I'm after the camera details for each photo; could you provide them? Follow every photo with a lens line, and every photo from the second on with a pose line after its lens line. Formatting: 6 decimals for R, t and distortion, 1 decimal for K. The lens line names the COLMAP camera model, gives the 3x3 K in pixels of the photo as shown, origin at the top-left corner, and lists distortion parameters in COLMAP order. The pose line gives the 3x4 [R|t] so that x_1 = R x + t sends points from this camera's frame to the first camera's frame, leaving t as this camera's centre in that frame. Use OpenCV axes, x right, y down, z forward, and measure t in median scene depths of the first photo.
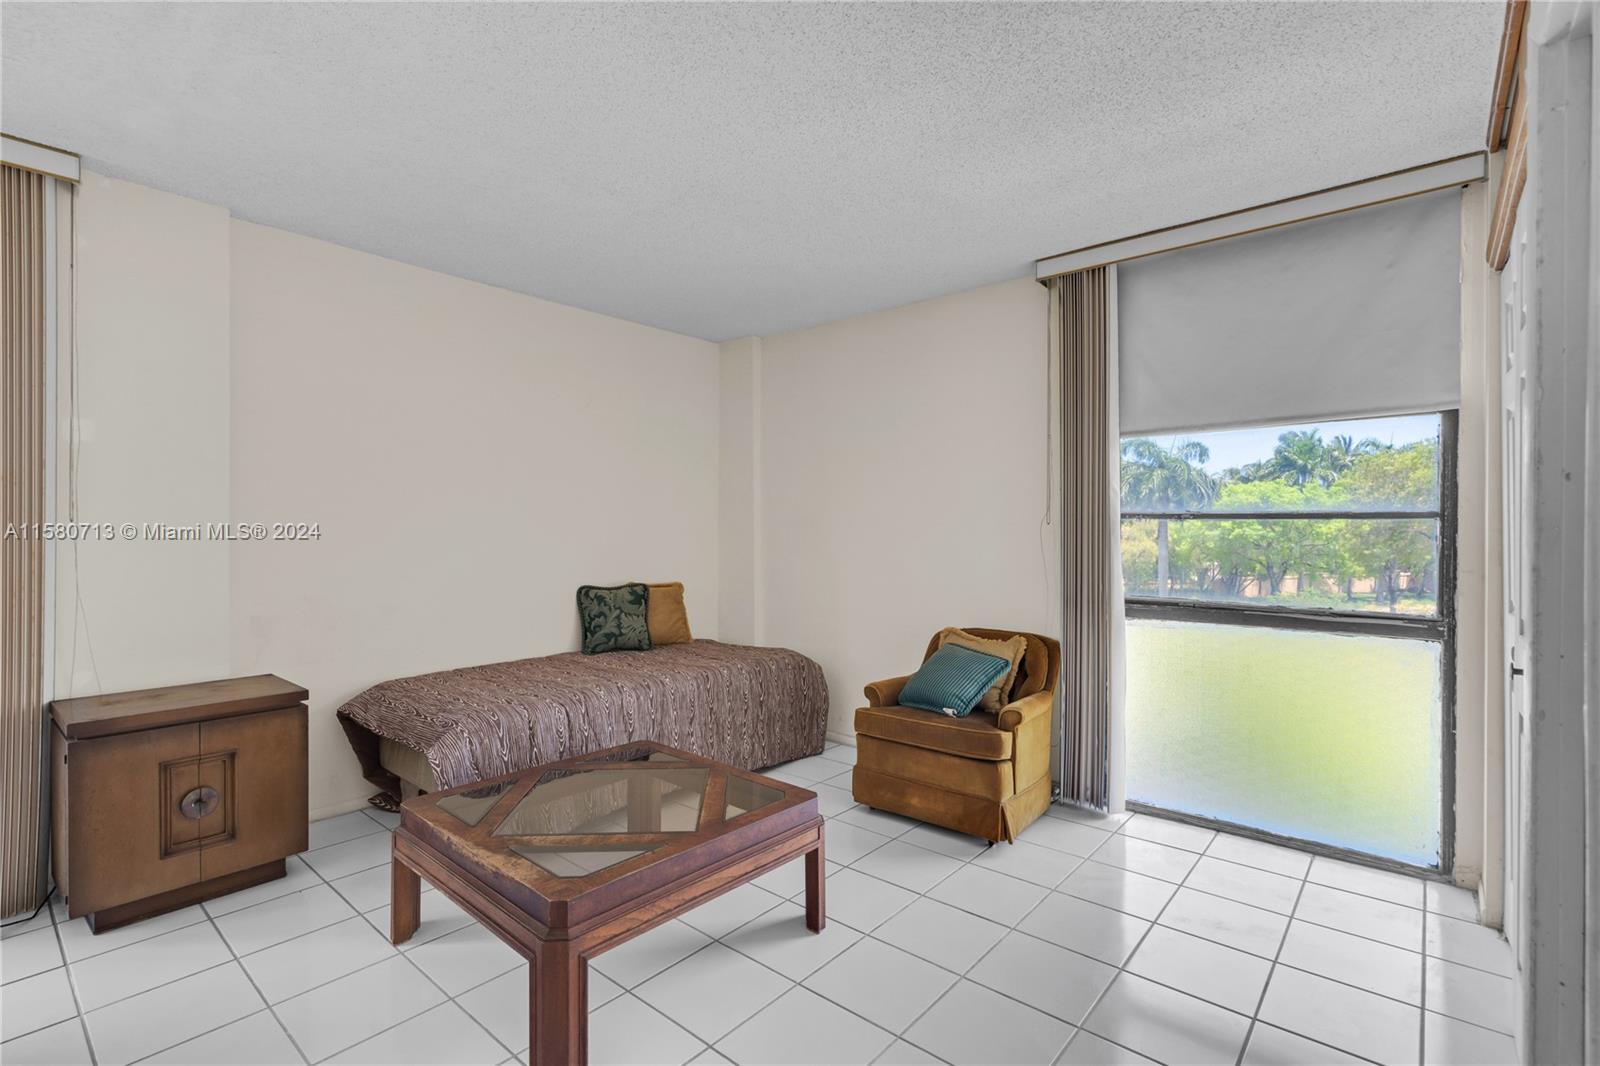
lens RADIAL K [[750.4, 0, 773.2], [0, 750.4, 538.7], [0, 0, 1]] dist [0.003548, -0.000265]
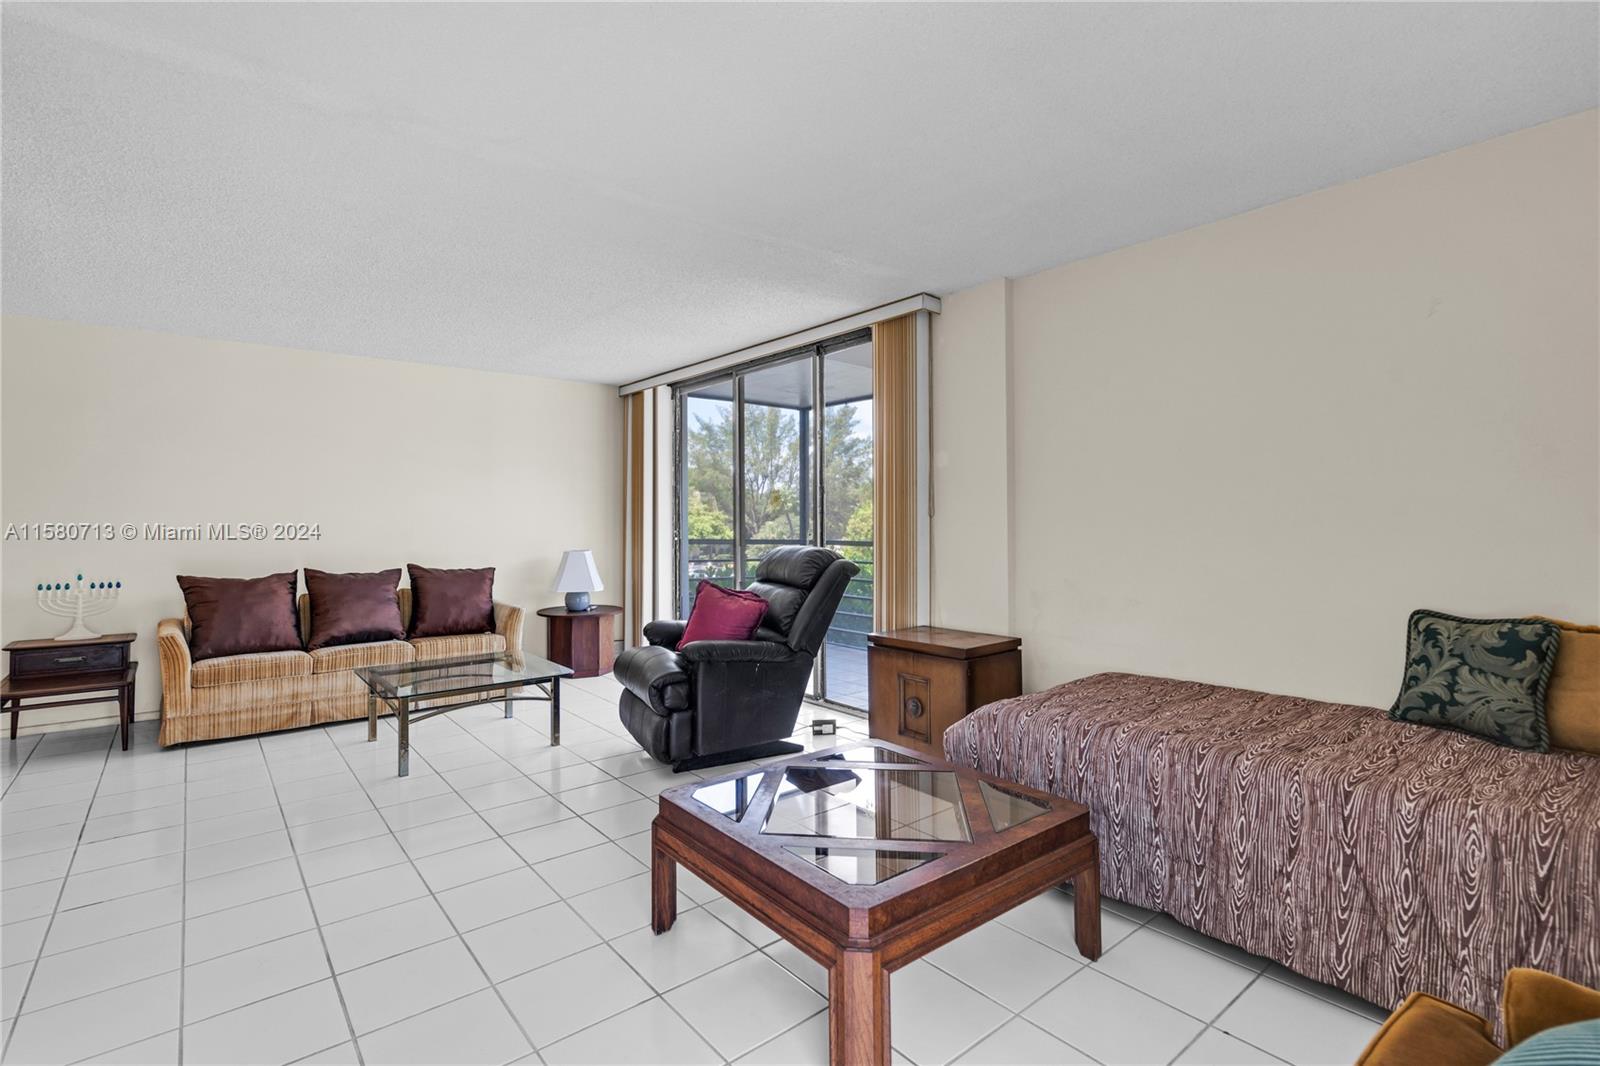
lens RADIAL K [[750.4, 0, 795.4], [0, 750.4, 508.2], [0, 0, 1]] dist [0.003548, -0.000265]
pose [[-0.141819, -0.016378, -0.989757, 0.547416], [-0.004690, 0.999863, -0.015874, -0.009080], [0.989881, 0.002391, -0.141877, 0.753211]]
